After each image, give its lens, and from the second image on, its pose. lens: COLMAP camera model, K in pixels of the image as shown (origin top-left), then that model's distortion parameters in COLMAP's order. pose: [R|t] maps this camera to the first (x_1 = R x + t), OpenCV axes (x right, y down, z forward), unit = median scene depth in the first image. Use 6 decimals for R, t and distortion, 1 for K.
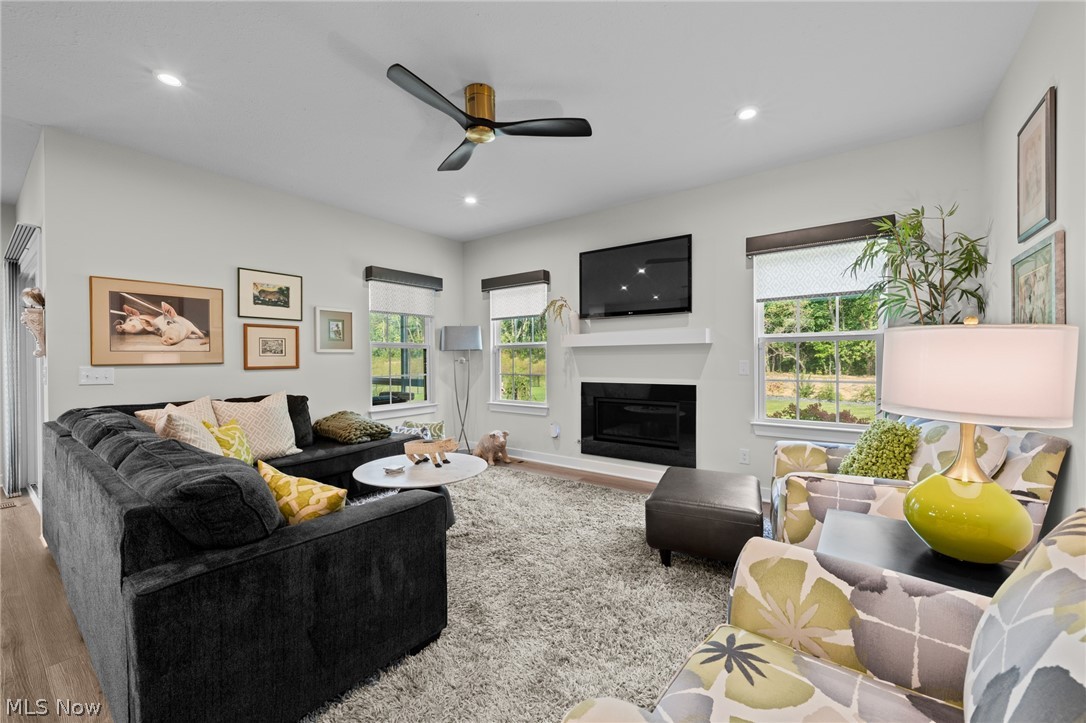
lens RADIAL K [[432.3, 0, 542.1], [0, 432.3, 359.1], [0, 0, 1]] dist [0.000030, 0.000018]
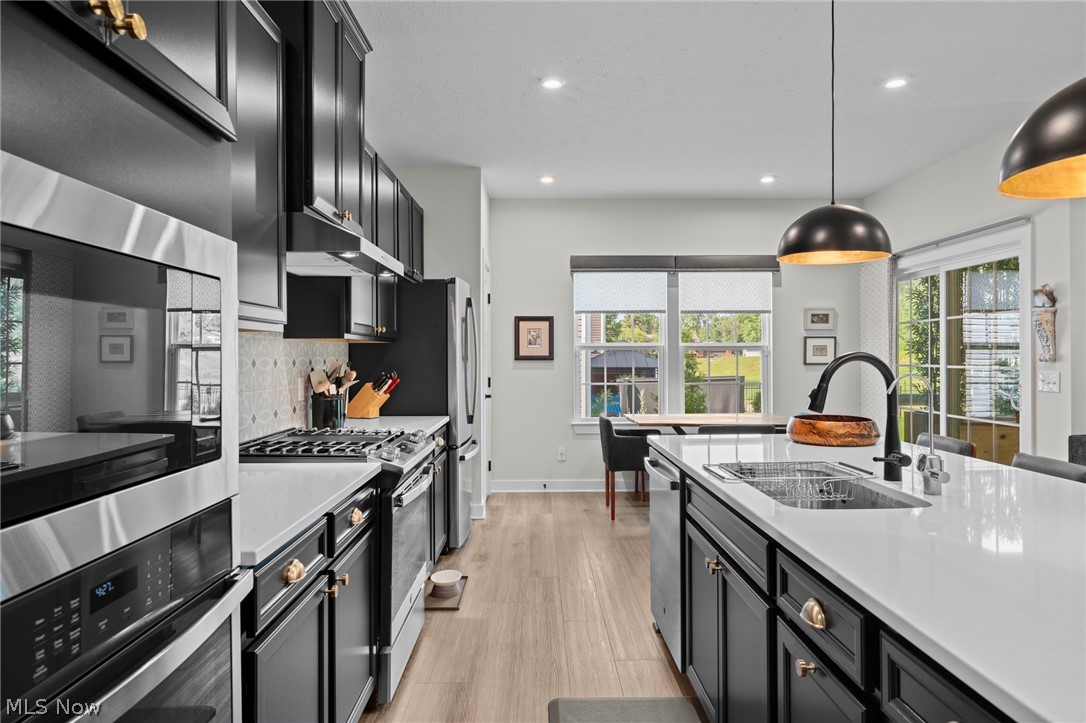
lens RADIAL K [[664.5, 0, 542.5], [0, 664.5, 358.0], [0, 0, 1]] dist [0.003710, 0.002223]
pose [[0.599197, 0.007458, -0.800567, -0.515136], [-0.002331, 0.999969, 0.007570, -0.014767], [0.800598, -0.002670, 0.599195, -0.499718]]
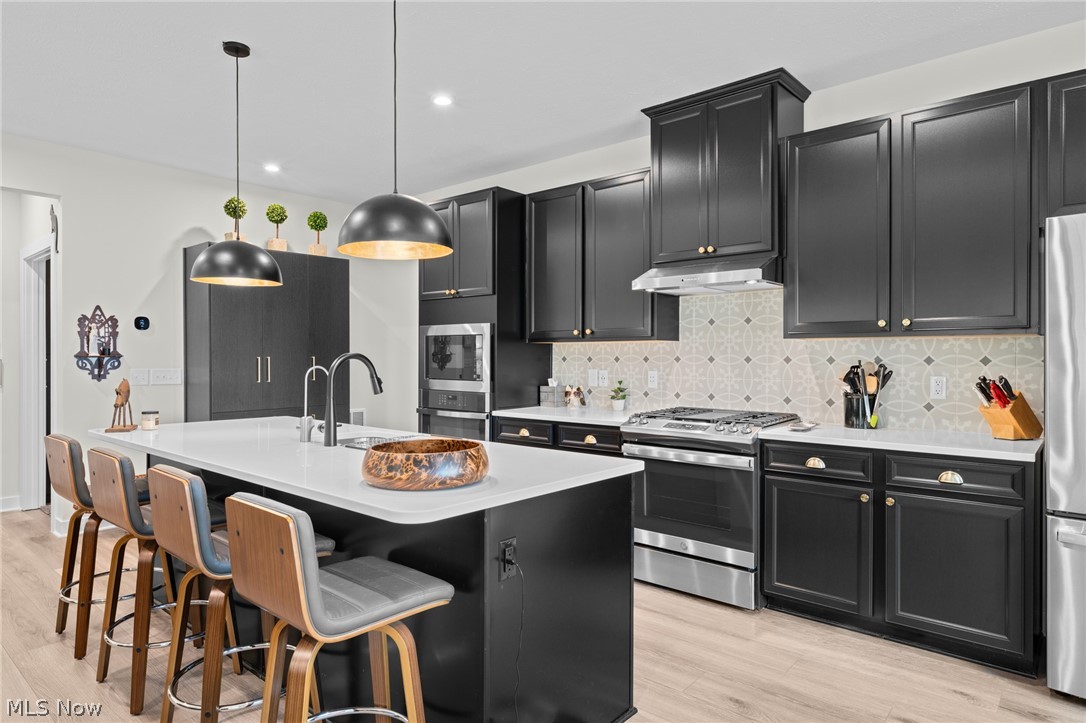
lens RADIAL K [[629.4, 0, 544.1], [0, 629.4, 358.9], [0, 0, 1]] dist [-0.001978, 0.001723]
pose [[-0.997087, 0.006314, 0.076005, -1.053332], [0.006942, 0.999944, 0.008004, -0.013255], [-0.075950, 0.008508, -0.997075, 0.683788]]
